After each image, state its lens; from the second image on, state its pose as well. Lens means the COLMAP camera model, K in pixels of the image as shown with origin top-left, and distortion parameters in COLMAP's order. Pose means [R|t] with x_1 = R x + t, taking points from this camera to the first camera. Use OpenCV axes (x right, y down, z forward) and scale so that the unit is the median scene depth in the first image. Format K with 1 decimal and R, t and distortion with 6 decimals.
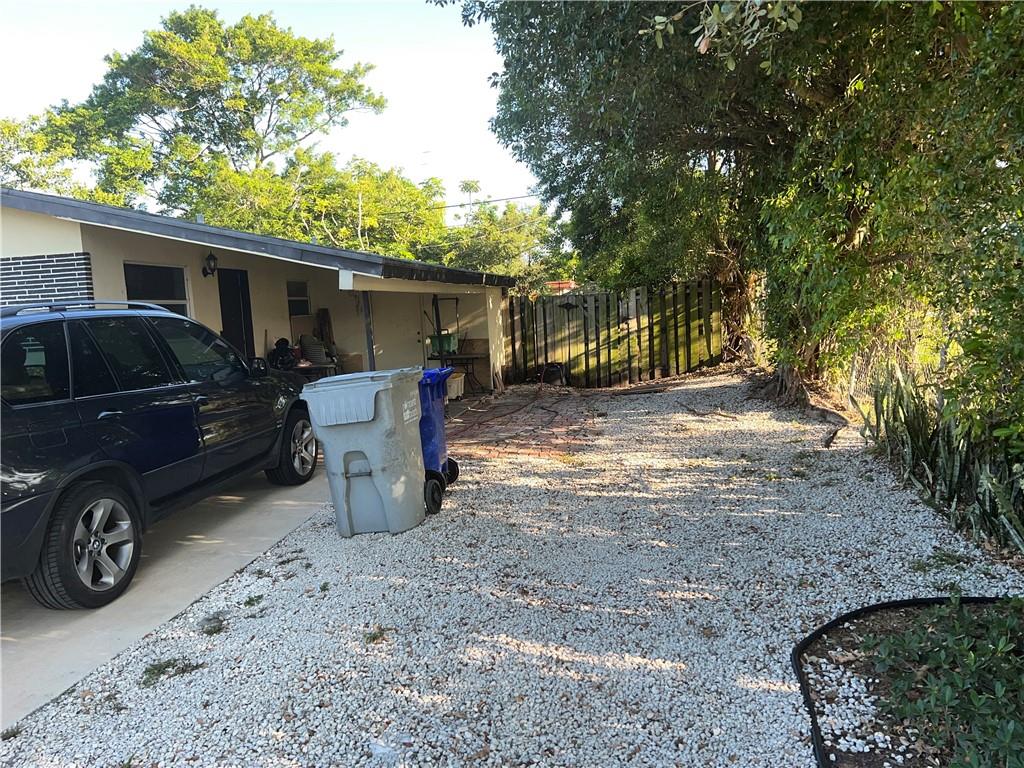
lens RADIAL K [[749.0, 0, 514.5], [0, 749.0, 397.6], [0, 0, 1]] dist [0.011512, -0.033735]
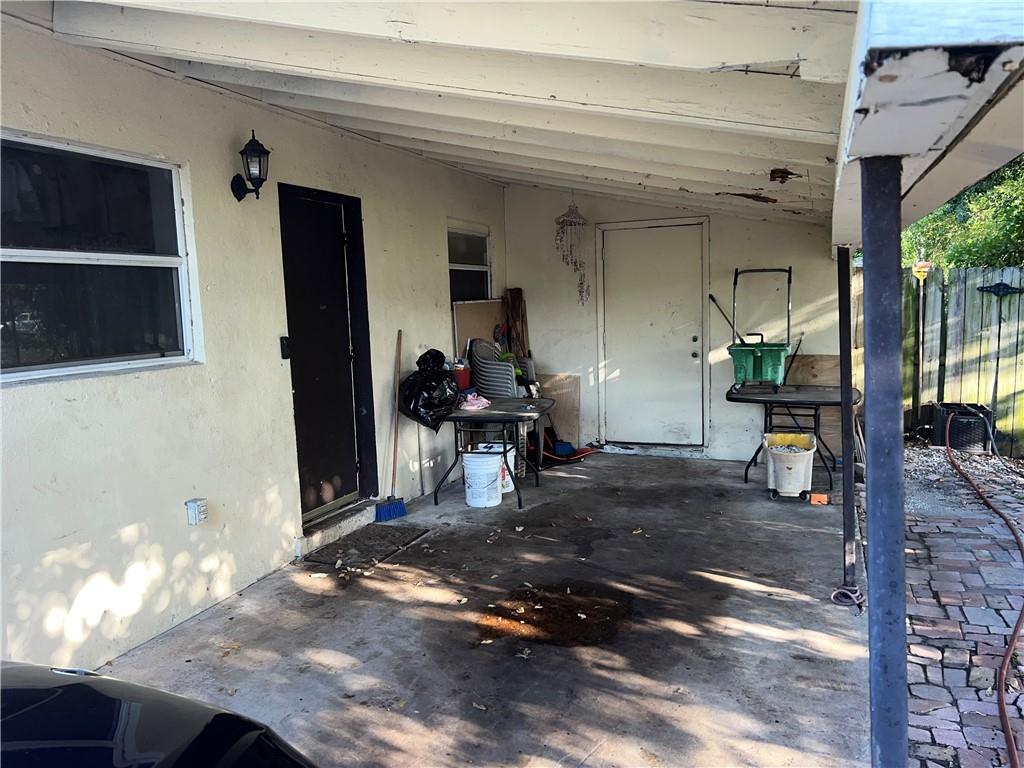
lens RADIAL K [[738.4, 0, 509.1], [0, 738.4, 400.2], [0, 0, 1]] dist [0.000388, -0.031755]
pose [[0.975467, 0.049490, -0.214511, -0.136007], [-0.042418, 0.998398, 0.037447, -0.055971], [0.216021, -0.027429, 0.976003, 0.468743]]
